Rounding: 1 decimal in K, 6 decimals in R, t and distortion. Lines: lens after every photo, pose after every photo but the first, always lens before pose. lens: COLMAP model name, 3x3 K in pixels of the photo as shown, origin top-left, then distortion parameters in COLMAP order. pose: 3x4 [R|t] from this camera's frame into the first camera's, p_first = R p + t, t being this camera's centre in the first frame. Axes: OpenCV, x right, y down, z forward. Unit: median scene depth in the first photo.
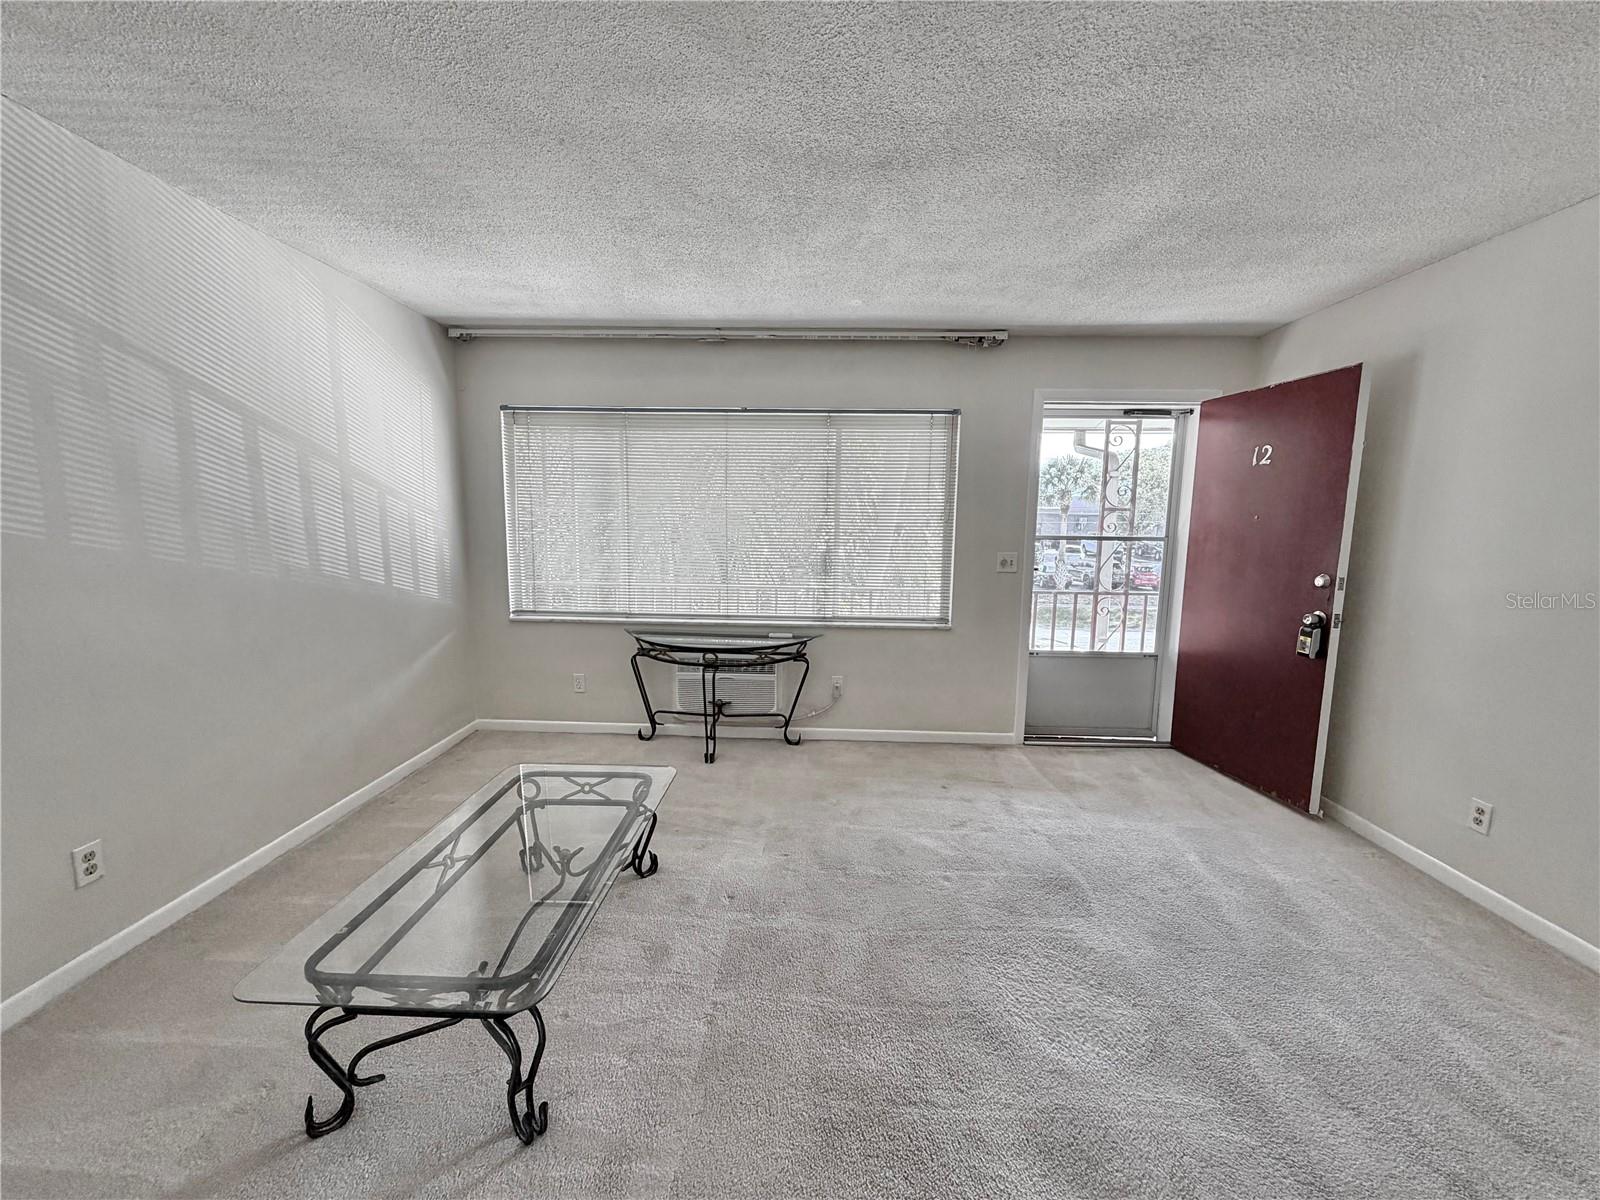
lens RADIAL K [[637.3, 0, 796.8], [0, 637.3, 602.8], [0, 0, 1]] dist [0.001465, -0.000321]
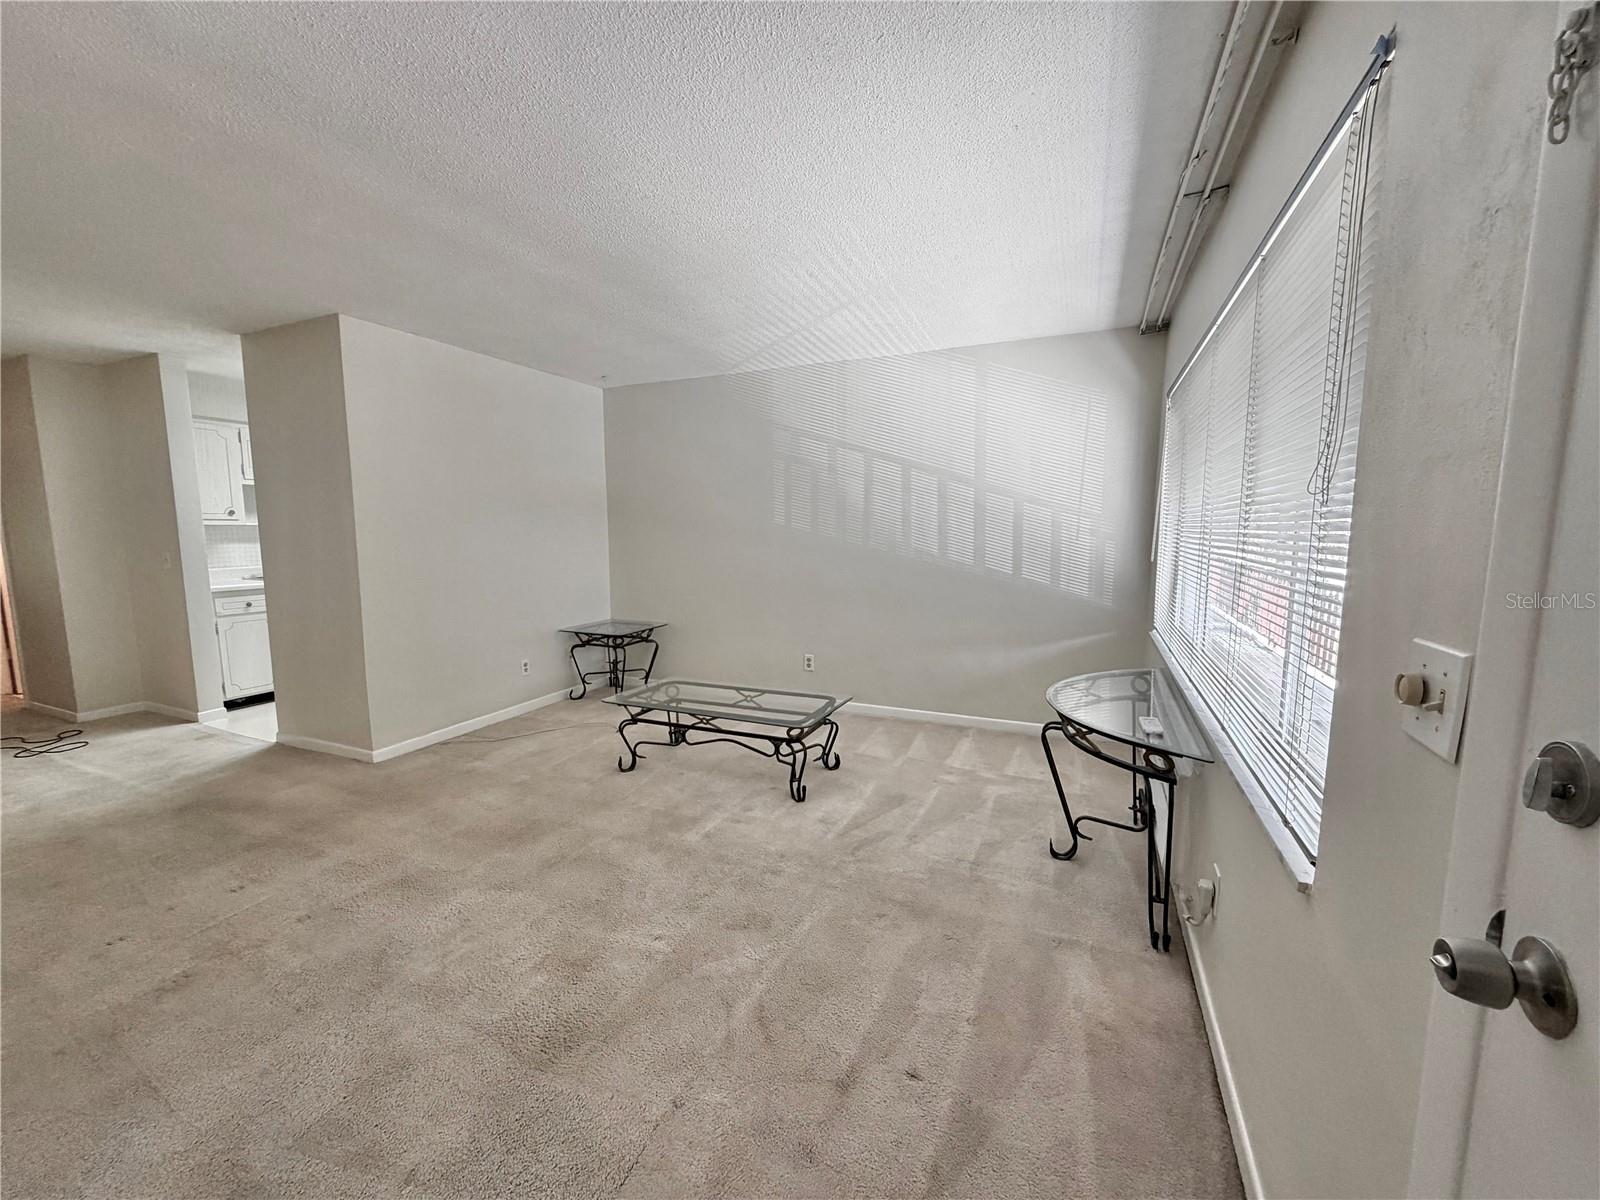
lens RADIAL K [[637.3, 0, 796.8], [0, 637.3, 602.8], [0, 0, 1]] dist [0.001465, -0.000321]
pose [[-0.378870, 0.096166, -0.920440, 0.592014], [-0.124075, 0.980329, 0.153494, -0.098132], [0.917095, 0.172358, -0.359486, 0.924966]]
